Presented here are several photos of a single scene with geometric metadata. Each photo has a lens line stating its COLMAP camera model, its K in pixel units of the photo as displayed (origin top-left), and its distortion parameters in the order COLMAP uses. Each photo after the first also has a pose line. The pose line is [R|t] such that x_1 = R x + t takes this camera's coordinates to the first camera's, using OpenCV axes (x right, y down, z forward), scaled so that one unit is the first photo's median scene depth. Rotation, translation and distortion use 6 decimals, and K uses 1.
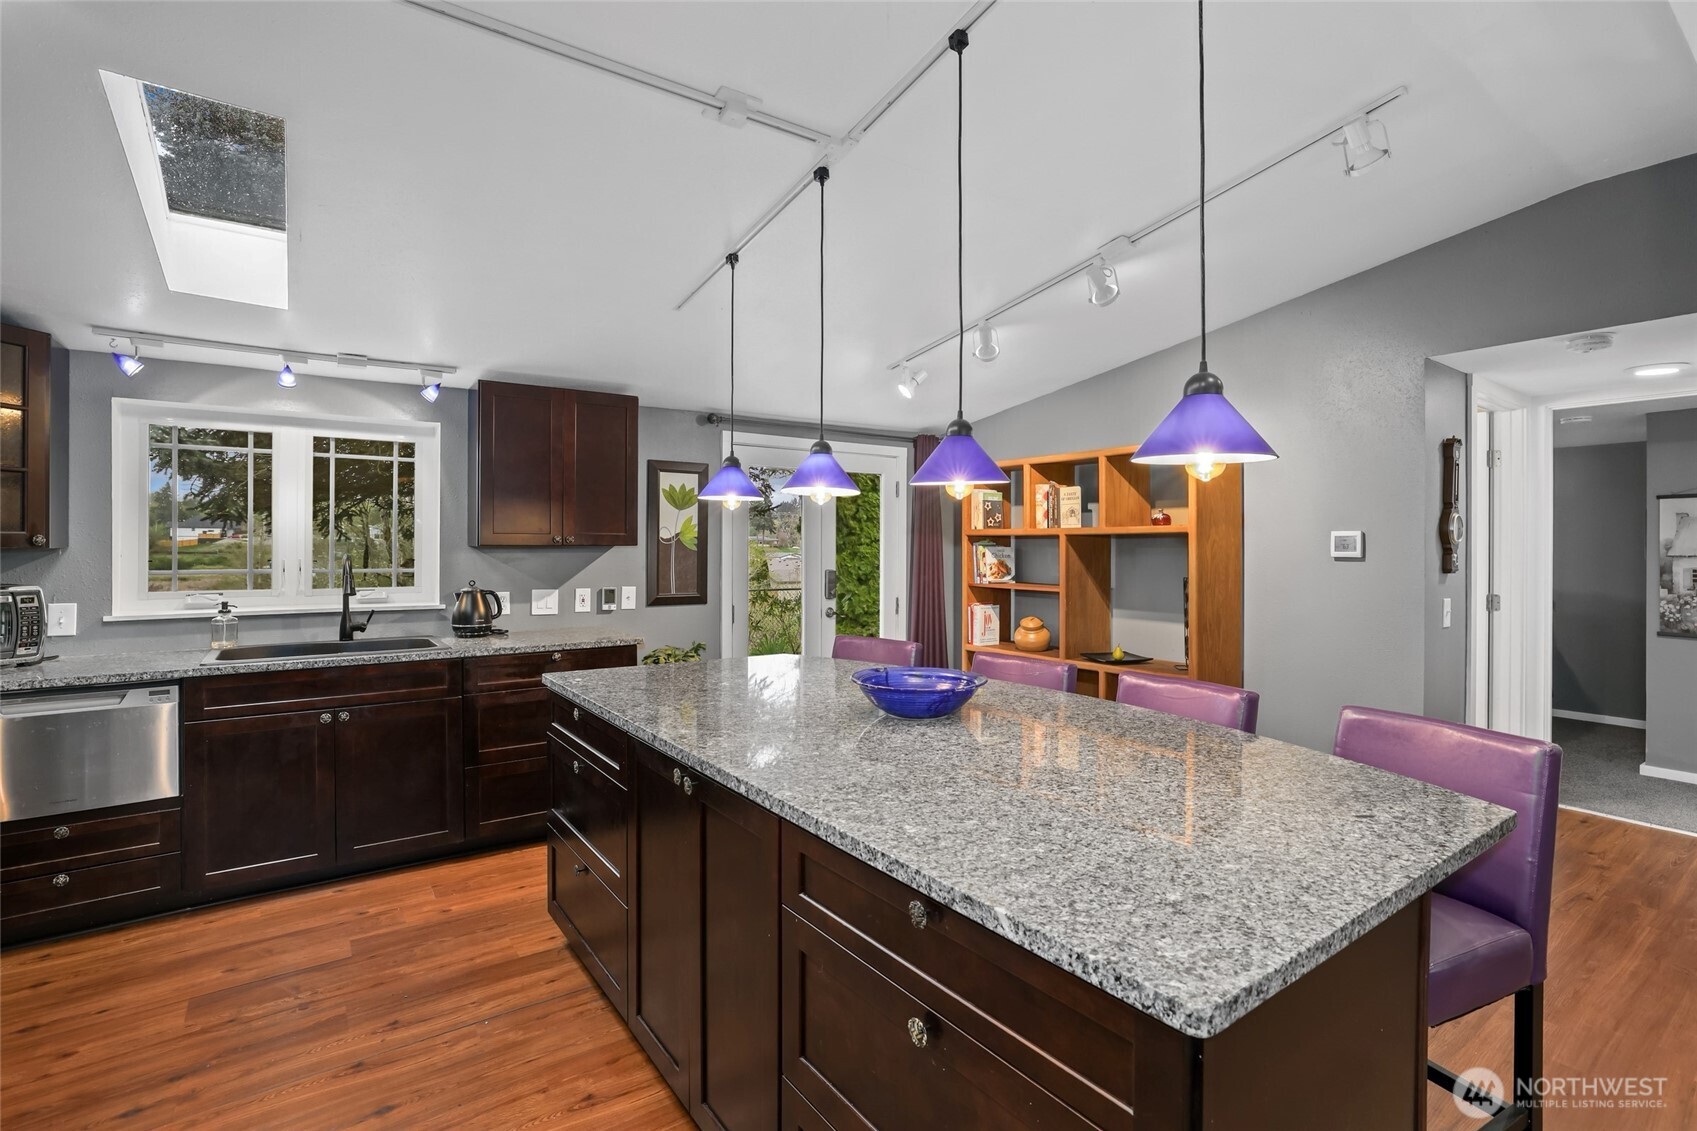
lens RADIAL K [[785.9, 0, 845.9], [0, 785.9, 547.3], [0, 0, 1]] dist [-0.048999, 0.022230]
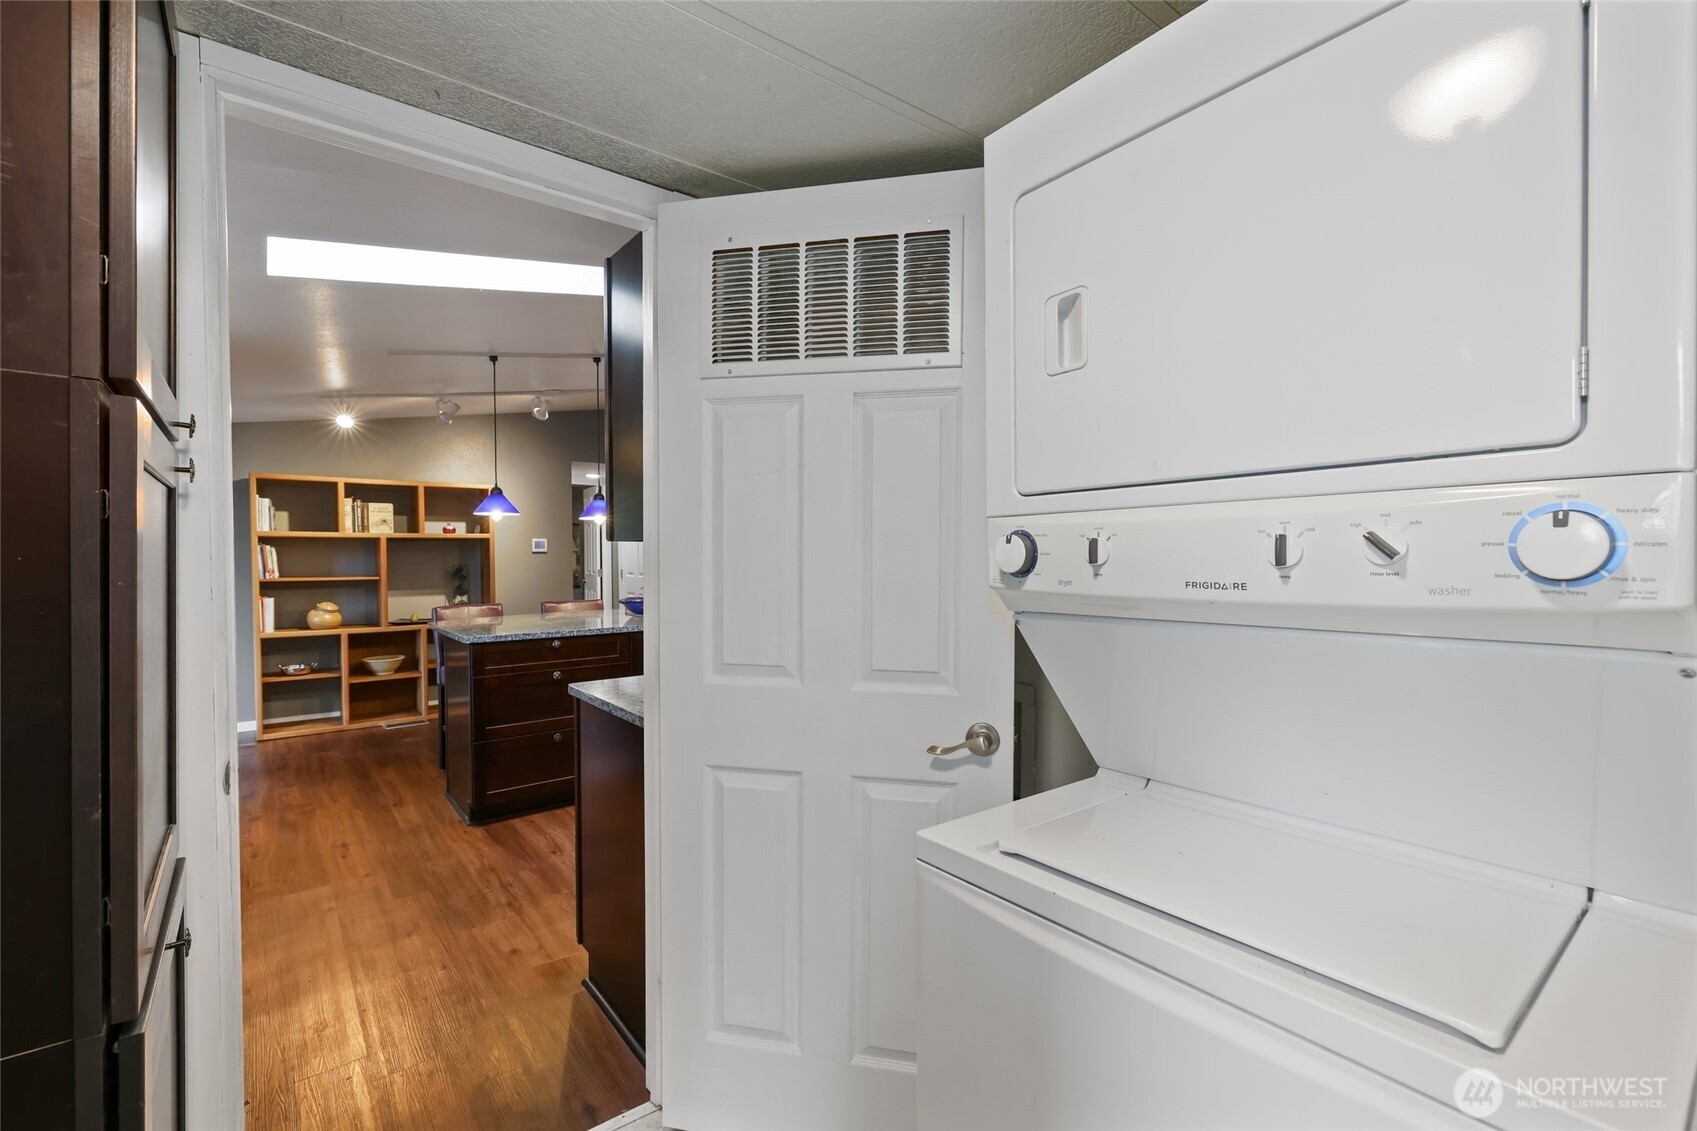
lens RADIAL K [[749.6, 0, 848.5], [0, 749.6, 565.5], [0, 0, 1]] dist [-0.001383, -0.000011]
pose [[-0.069873, -0.022824, 0.997295, -1.278550], [0.002134, 0.999733, 0.023029, 0.004839], [-0.997554, 0.003737, -0.069806, 0.306934]]
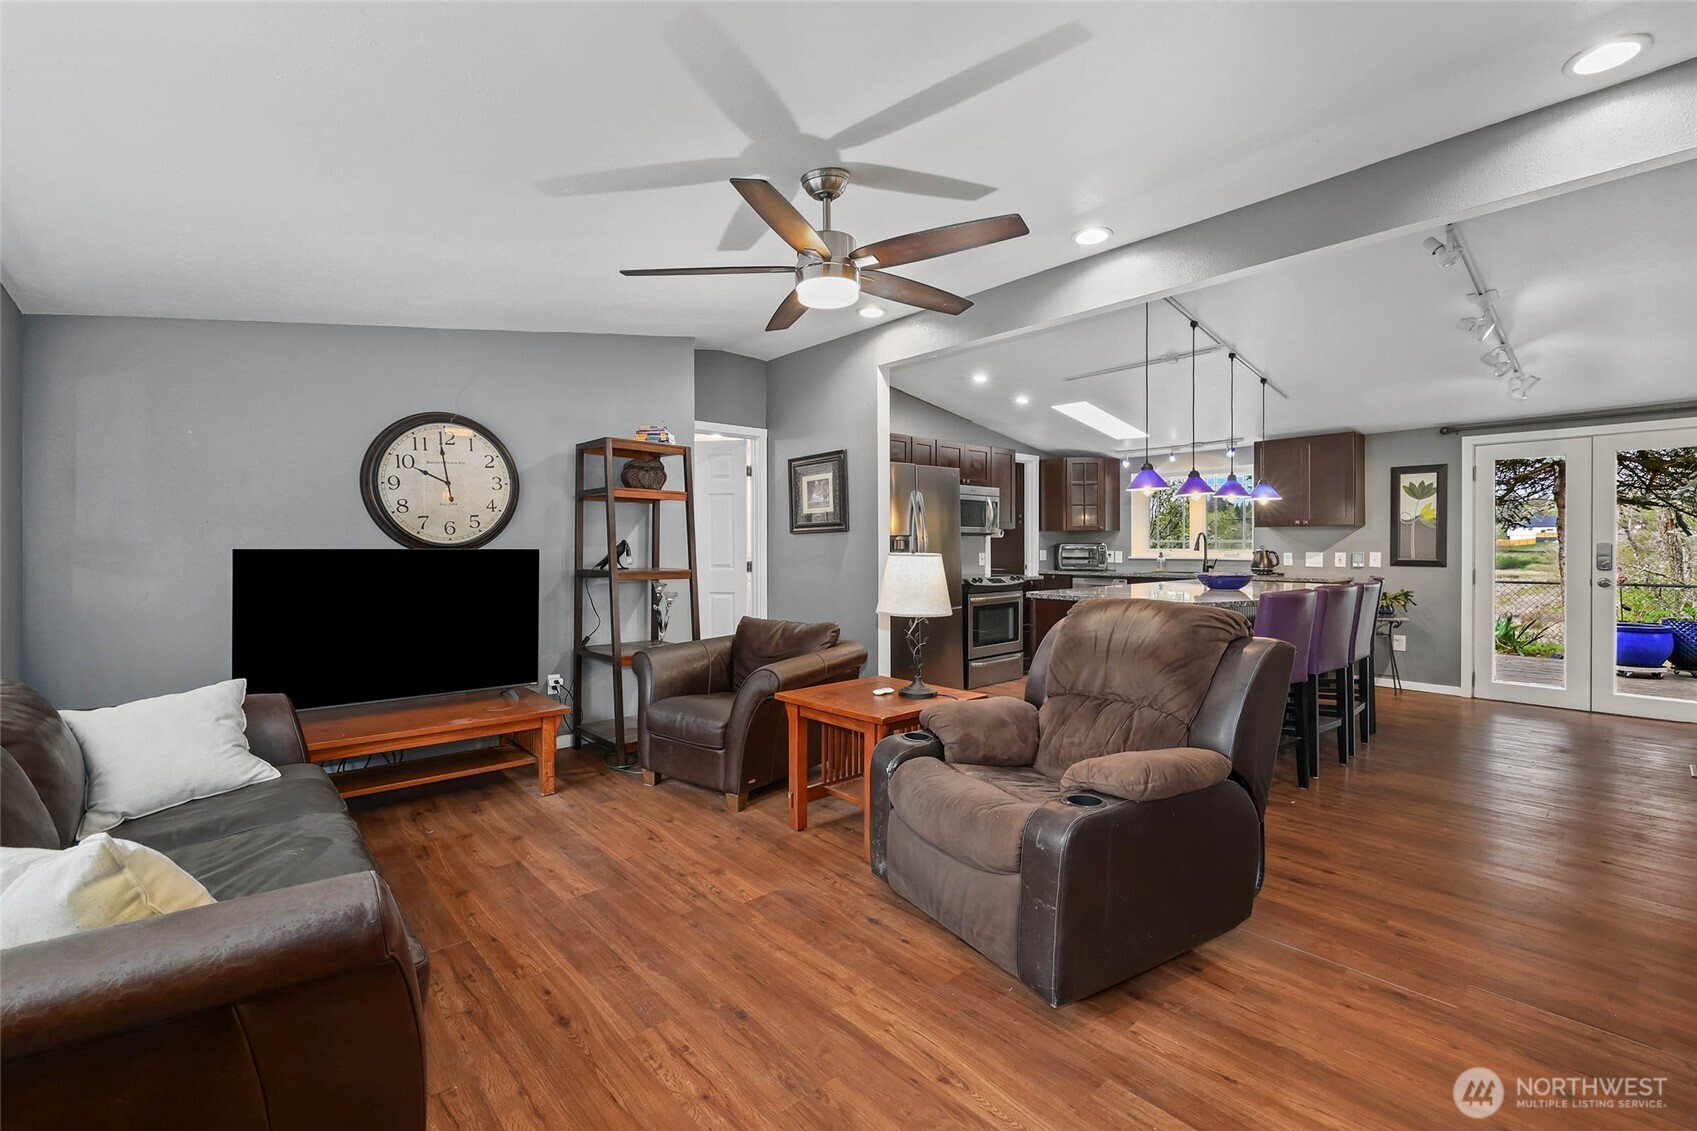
lens RADIAL K [[737.6, 0, 843.1], [0, 737.6, 548.6], [0, 0, 1]] dist [0.003661, 0.000175]
pose [[0.107075, 0.002540, -0.994248, 1.289642], [-0.000358, 0.999997, 0.002516, 0.048757], [0.994251, 0.000087, 0.107075, -0.230120]]
